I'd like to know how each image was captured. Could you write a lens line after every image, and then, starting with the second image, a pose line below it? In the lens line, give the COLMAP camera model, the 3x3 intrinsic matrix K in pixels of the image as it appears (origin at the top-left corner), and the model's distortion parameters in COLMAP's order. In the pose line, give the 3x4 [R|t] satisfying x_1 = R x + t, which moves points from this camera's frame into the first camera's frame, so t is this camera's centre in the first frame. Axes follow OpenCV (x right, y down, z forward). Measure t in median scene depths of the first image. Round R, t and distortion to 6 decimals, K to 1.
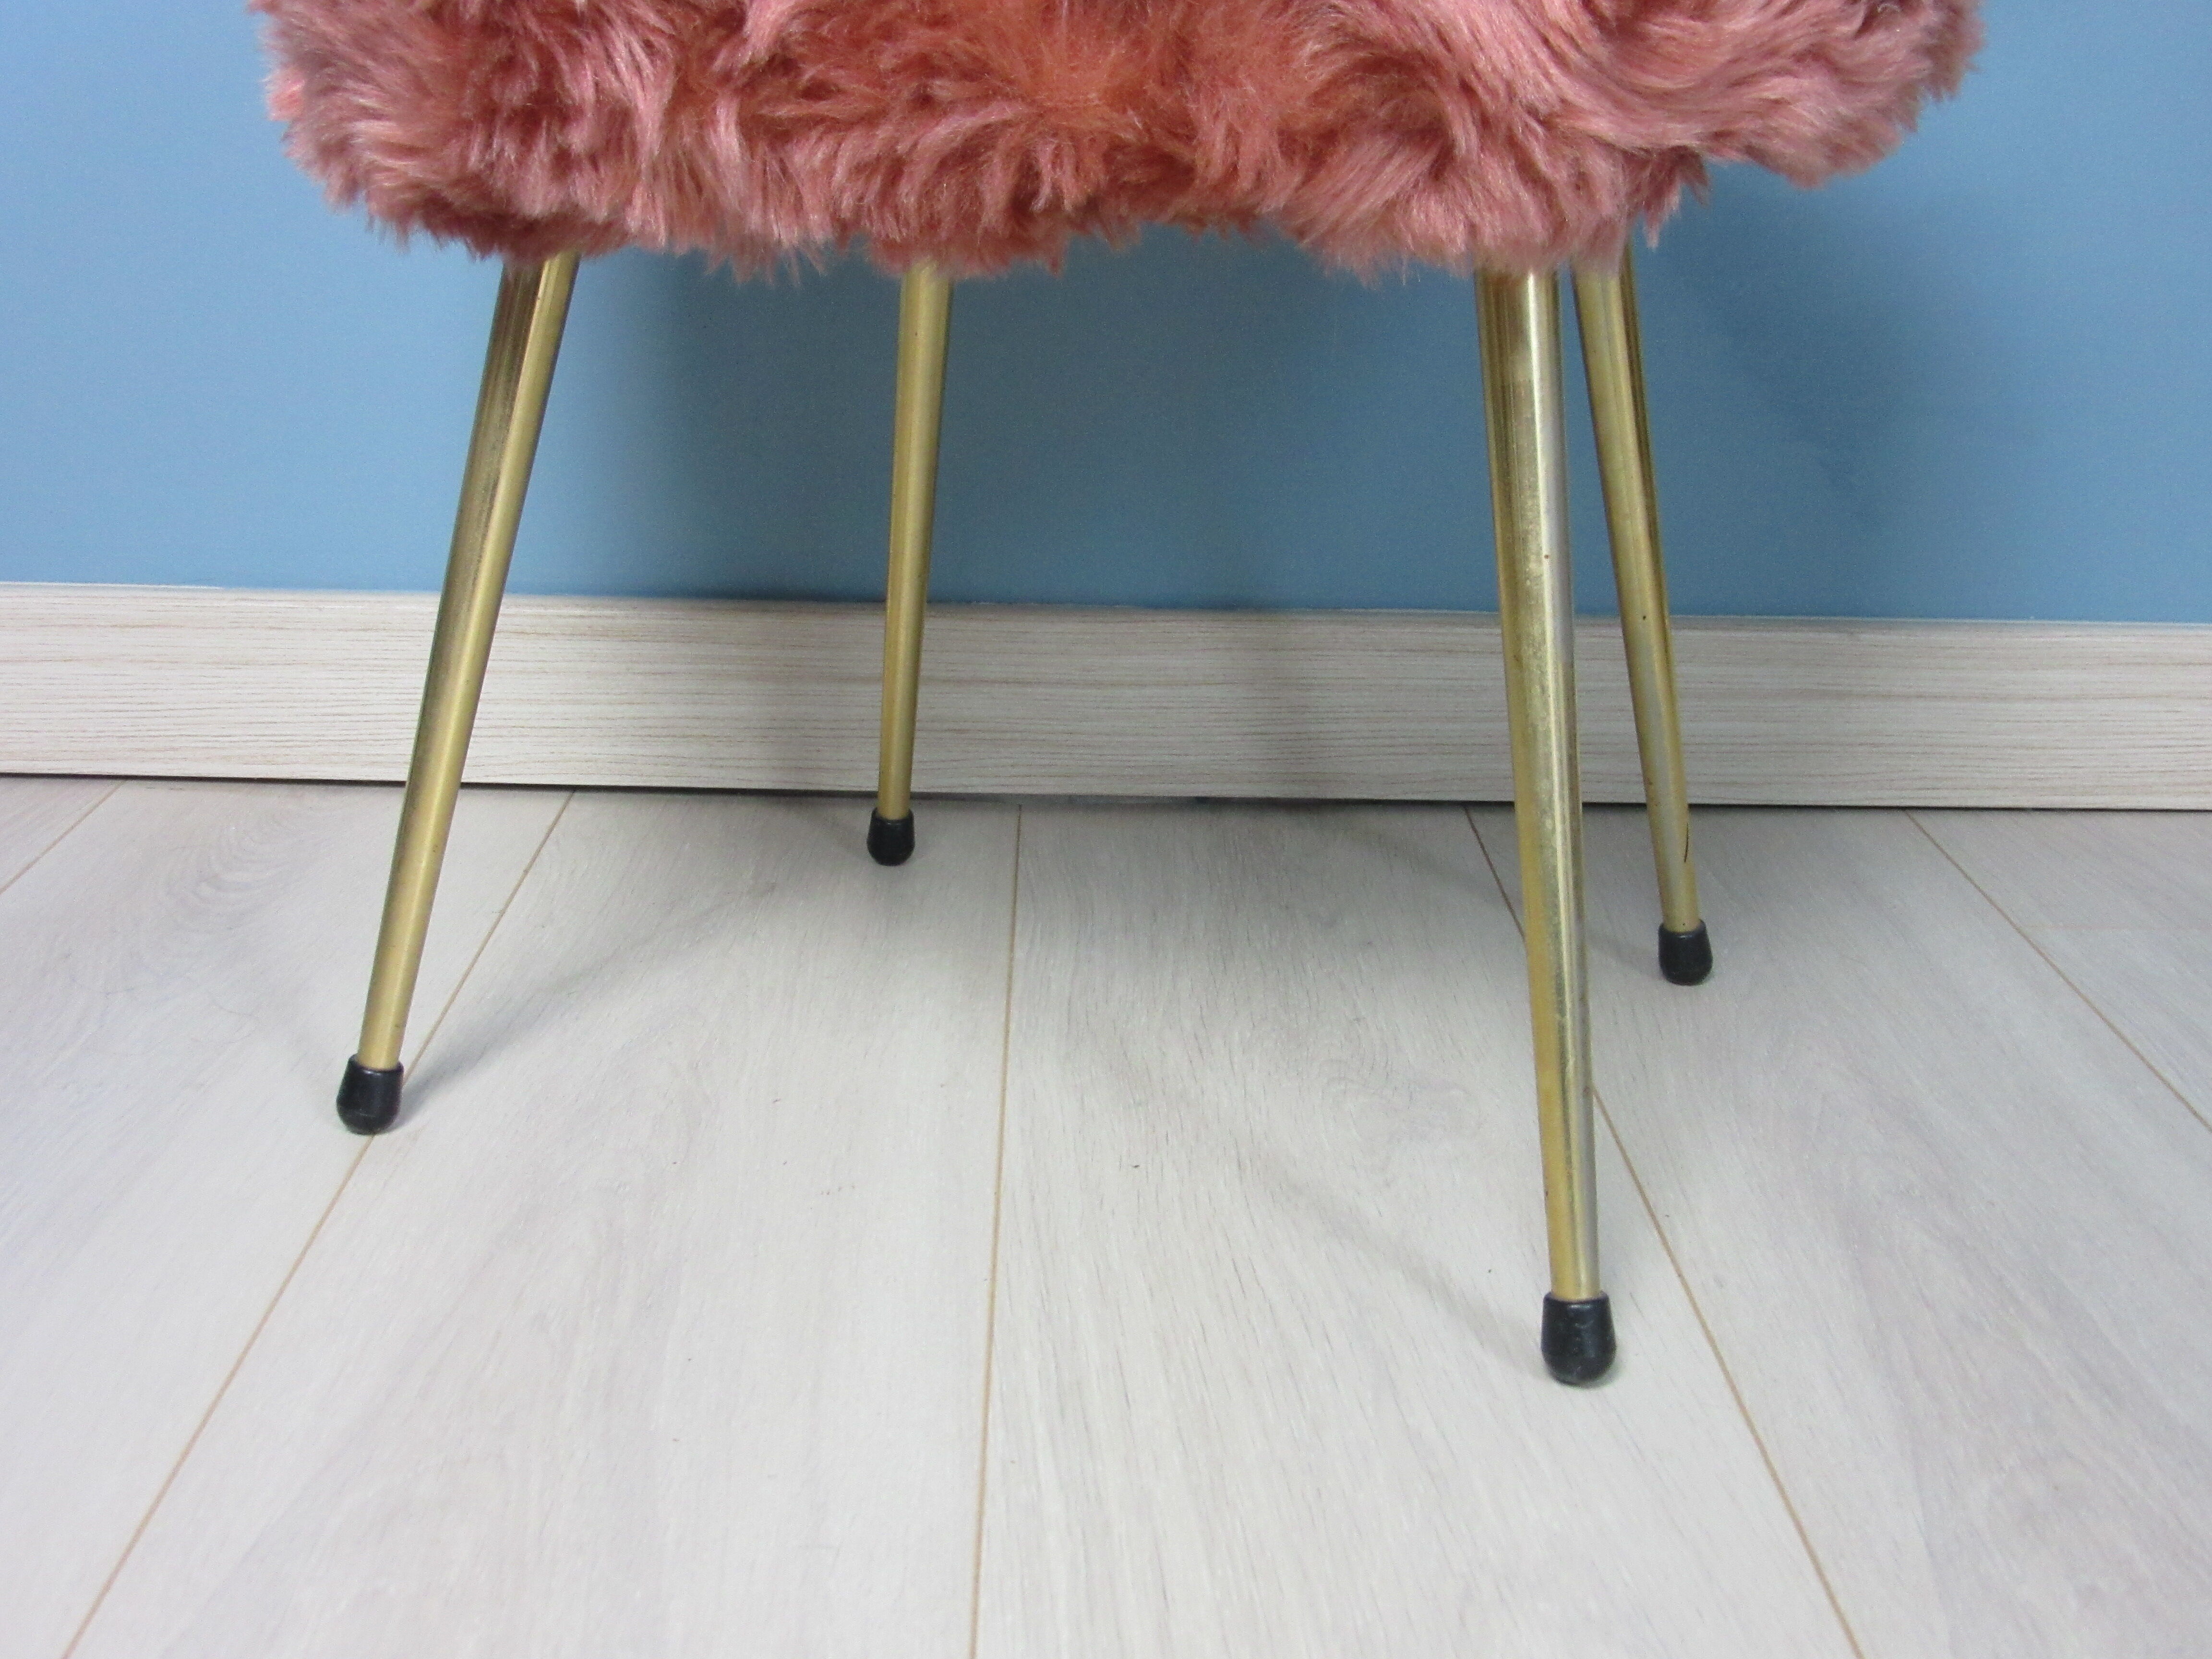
lens RADIAL K [[2869.7, 0, 1106.0], [0, 2869.7, 829.5], [0, 0, 1]] dist [-0.031872, 0.070141]
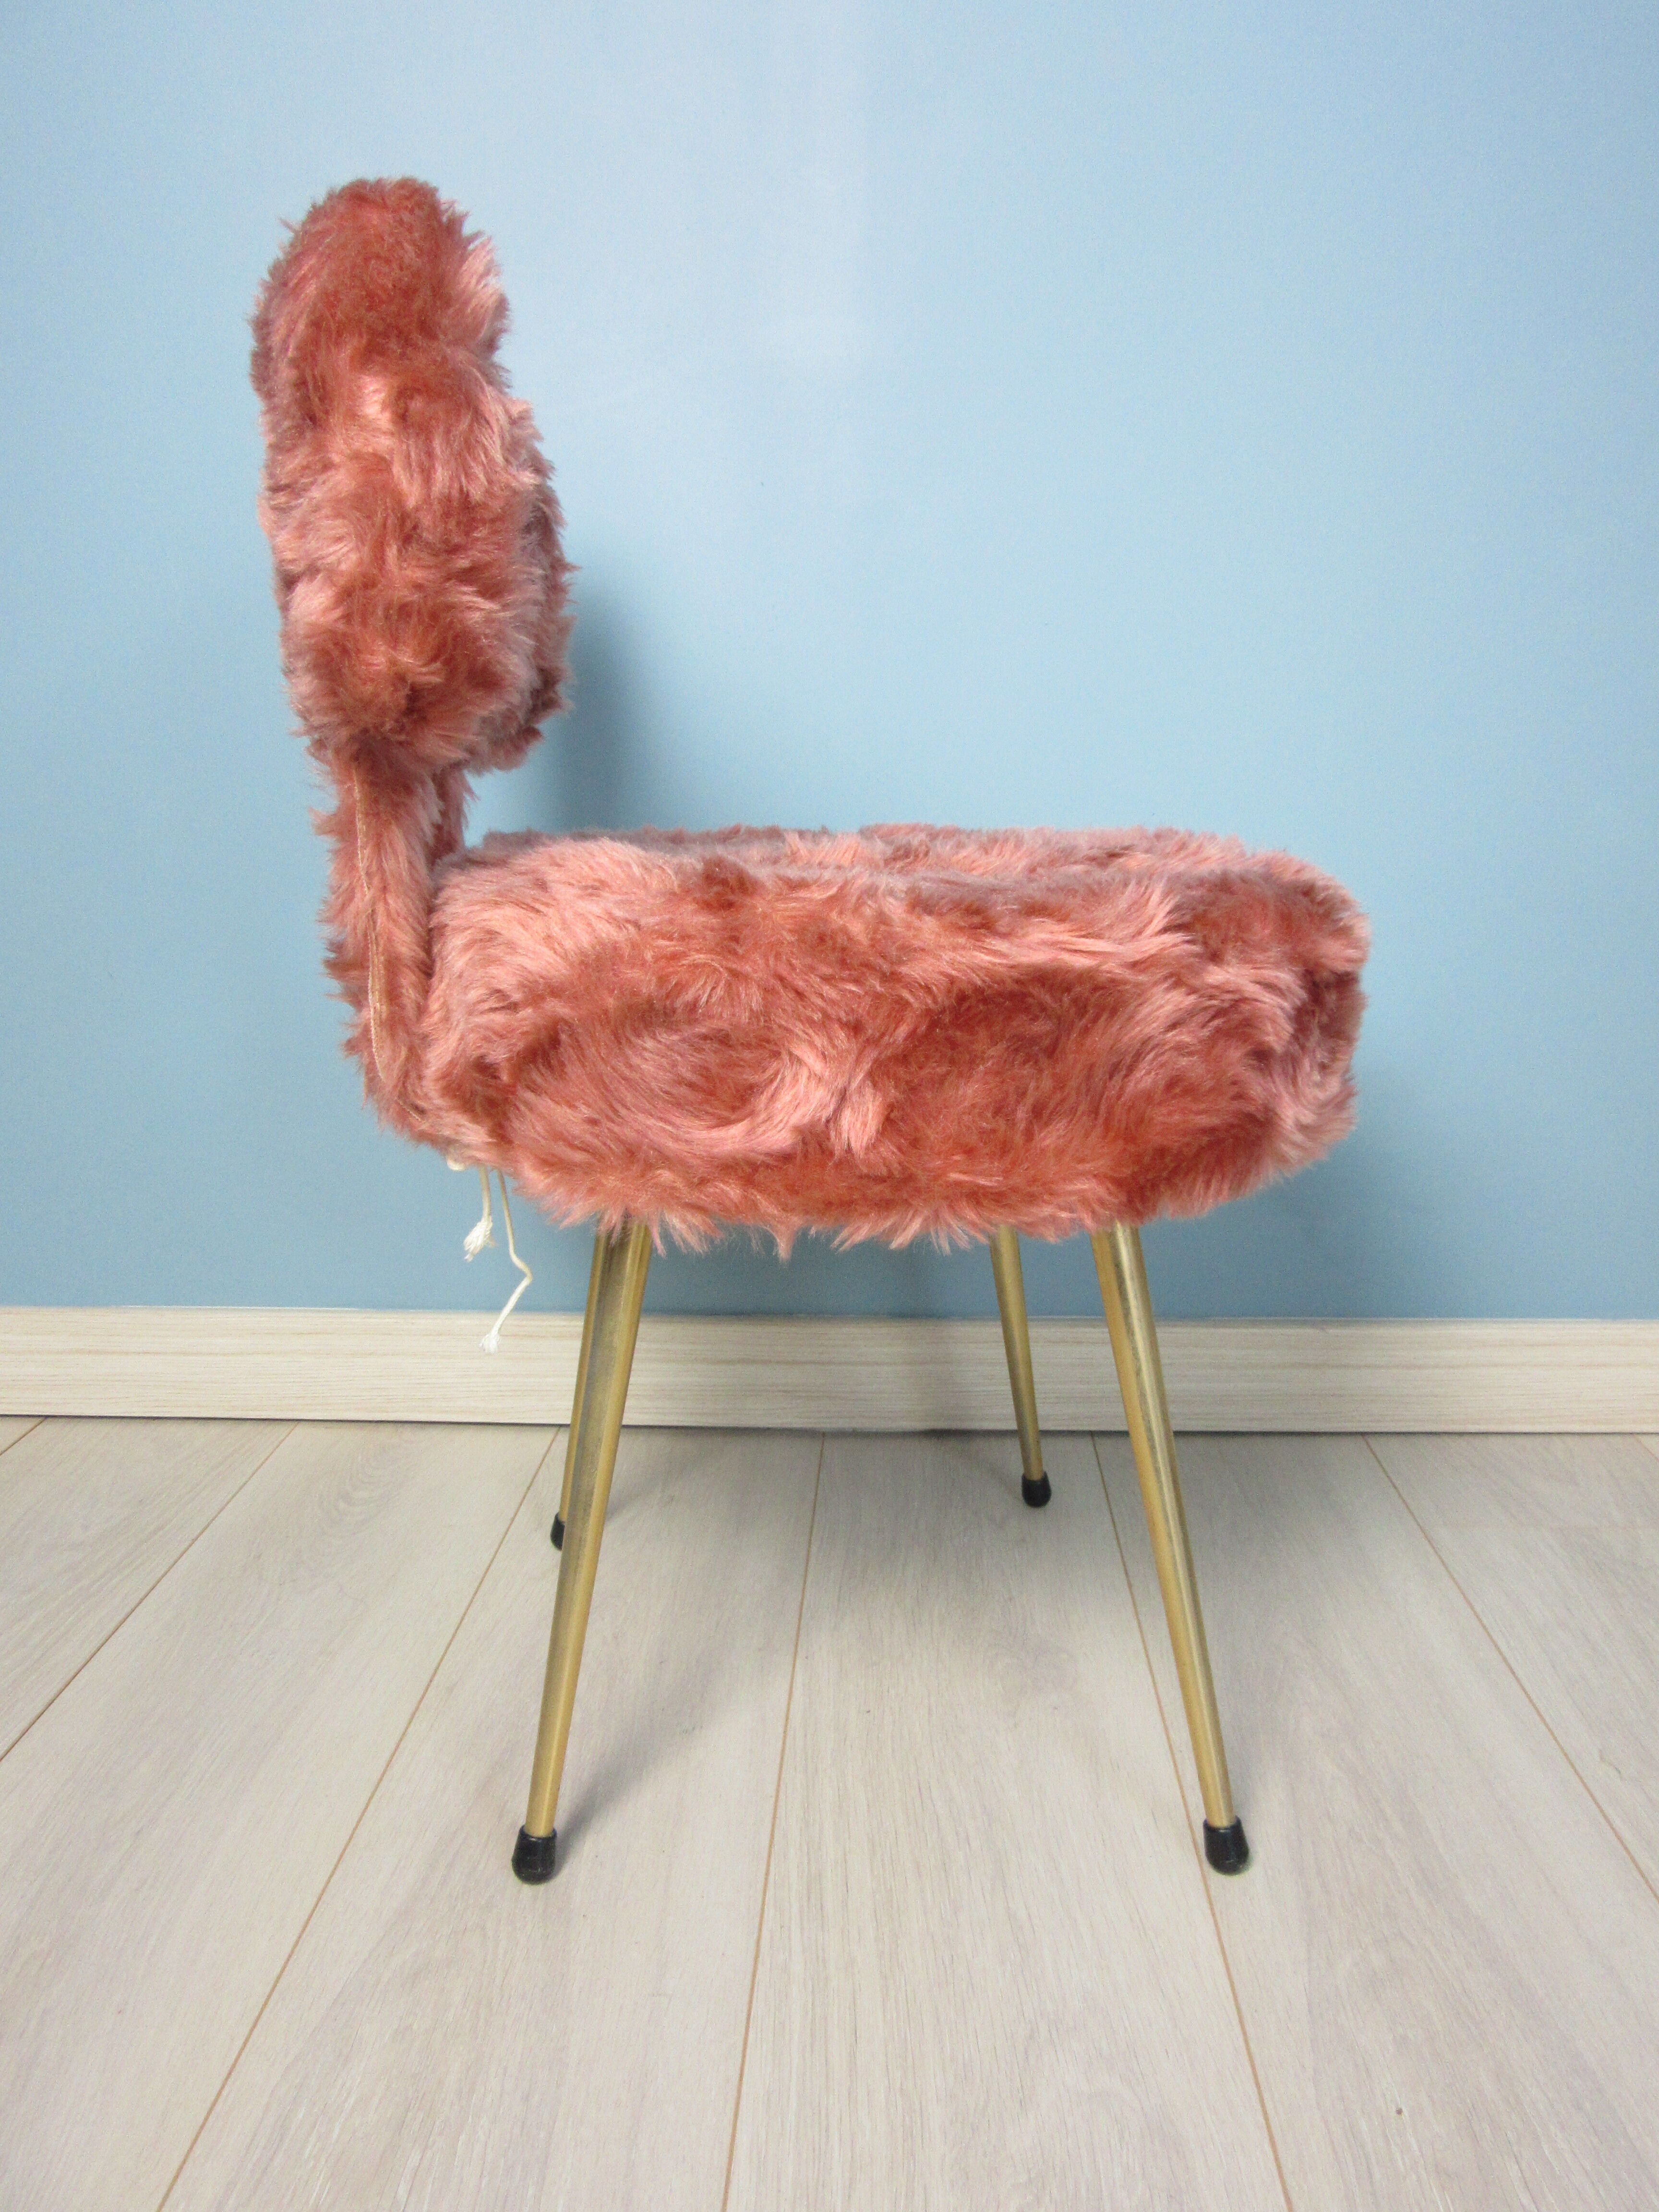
lens RADIAL K [[1840.2, 0, 829.5], [0, 1840.2, 1106.0], [0, 0, 1]] dist [-0.002410, 0.039076]
pose [[0.997726, -0.018034, -0.064937, 0.060841], [0.012001, 0.995675, -0.092124, -0.130980], [0.066317, 0.091135, 0.993628, -0.110893]]
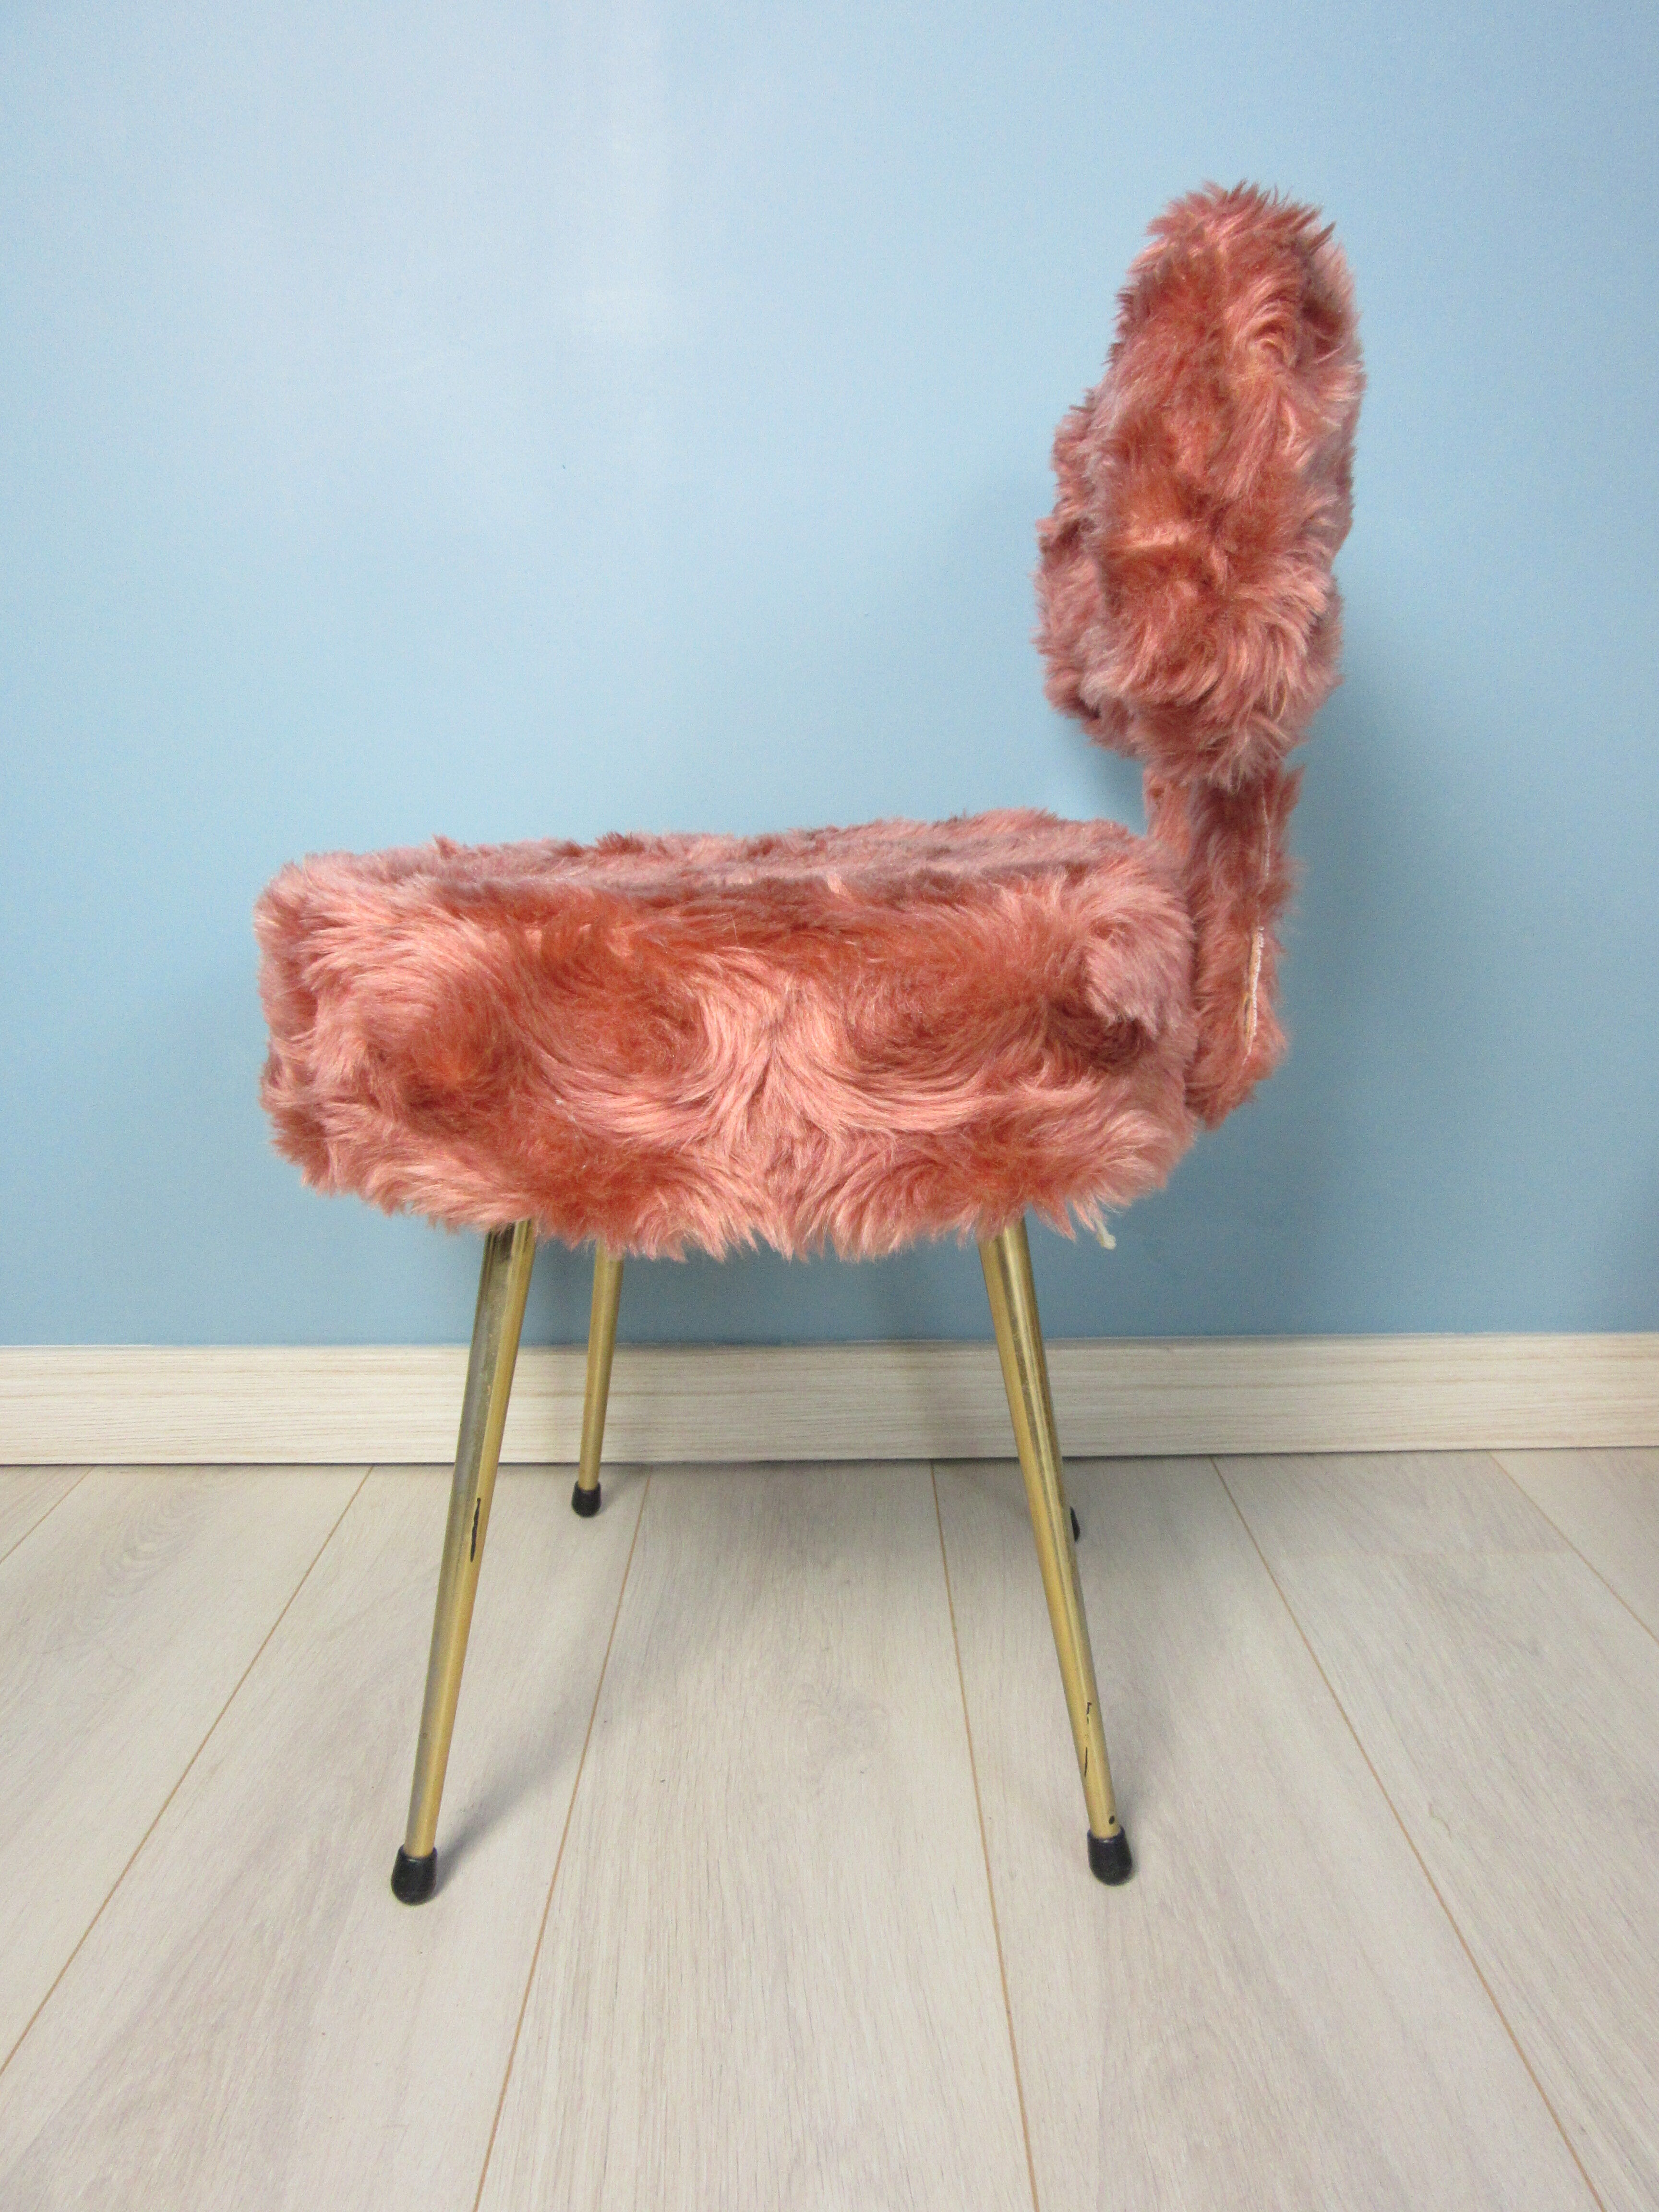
lens RADIAL K [[1840.2, 0, 829.5], [0, 1840.2, 1106.0], [0, 0, 1]] dist [-0.002410, 0.039076]
pose [[0.999196, -0.032129, -0.023963, 0.130383], [0.029984, 0.995924, -0.085062, -0.155036], [0.026598, 0.084275, 0.996087, -0.041021]]
